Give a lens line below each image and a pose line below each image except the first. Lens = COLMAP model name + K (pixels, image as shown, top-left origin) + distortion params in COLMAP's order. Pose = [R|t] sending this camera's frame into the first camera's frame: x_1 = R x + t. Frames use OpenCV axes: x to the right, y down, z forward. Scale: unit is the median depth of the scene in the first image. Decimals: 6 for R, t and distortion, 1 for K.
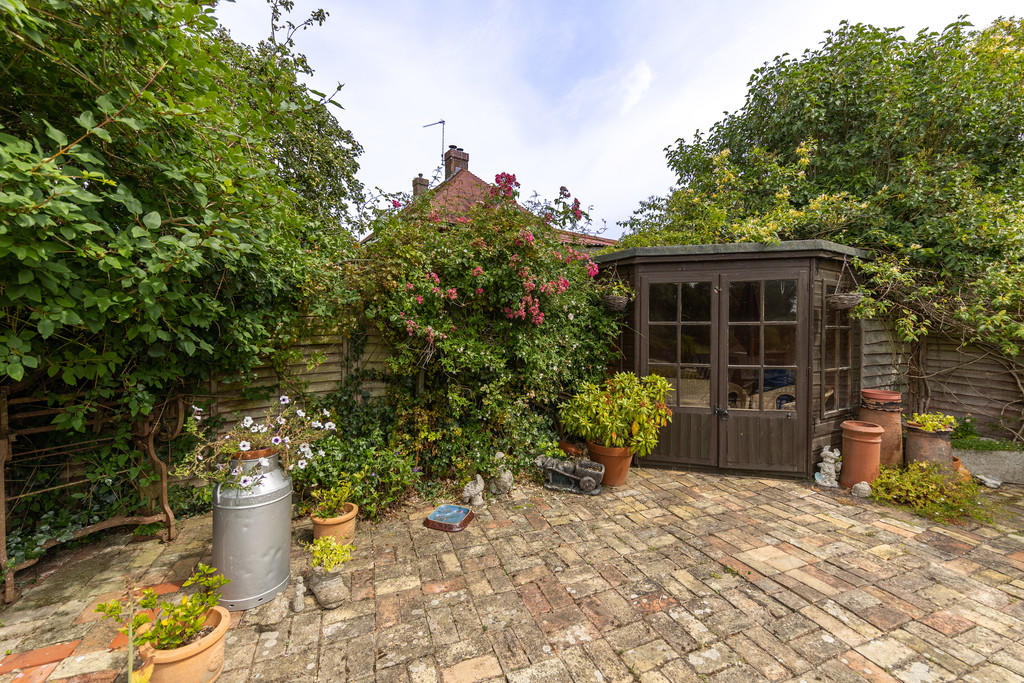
lens RADIAL K [[399.6, 0, 504.2], [0, 399.6, 337.9], [0, 0, 1]] dist [0.001867, 0.000233]
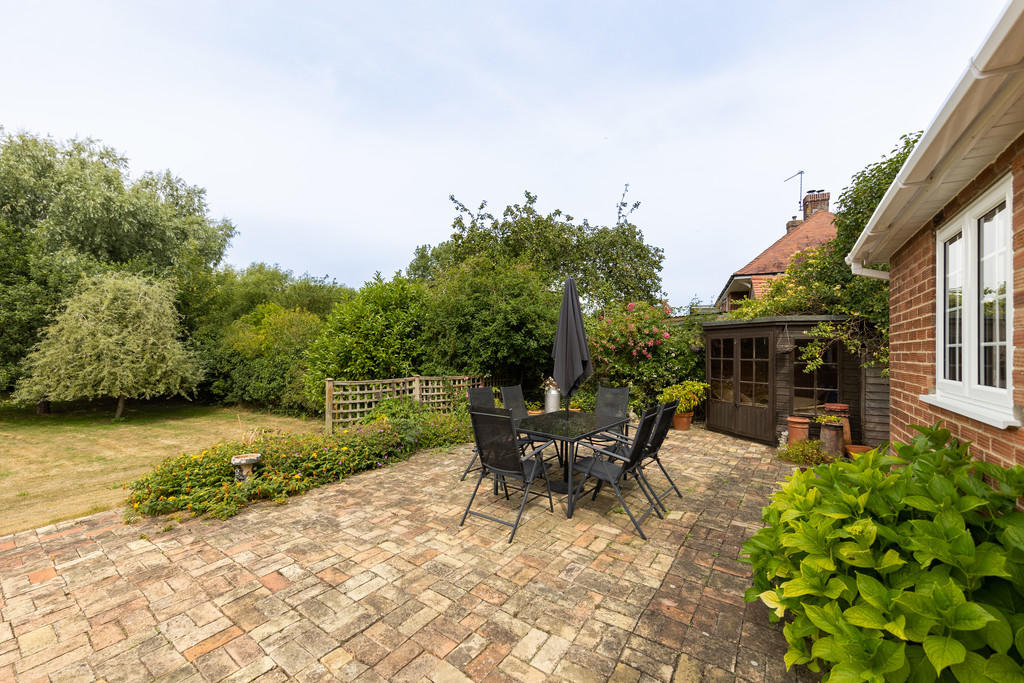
lens RADIAL K [[399.6, 0, 508.0], [0, 399.6, 337.7], [0, 0, 1]] dist [0.001867, 0.000233]
pose [[0.492881, -0.022800, -0.869798, 1.702686], [-0.037874, 0.998147, -0.047626, -0.007061], [0.869272, 0.056416, 0.491104, -0.935919]]
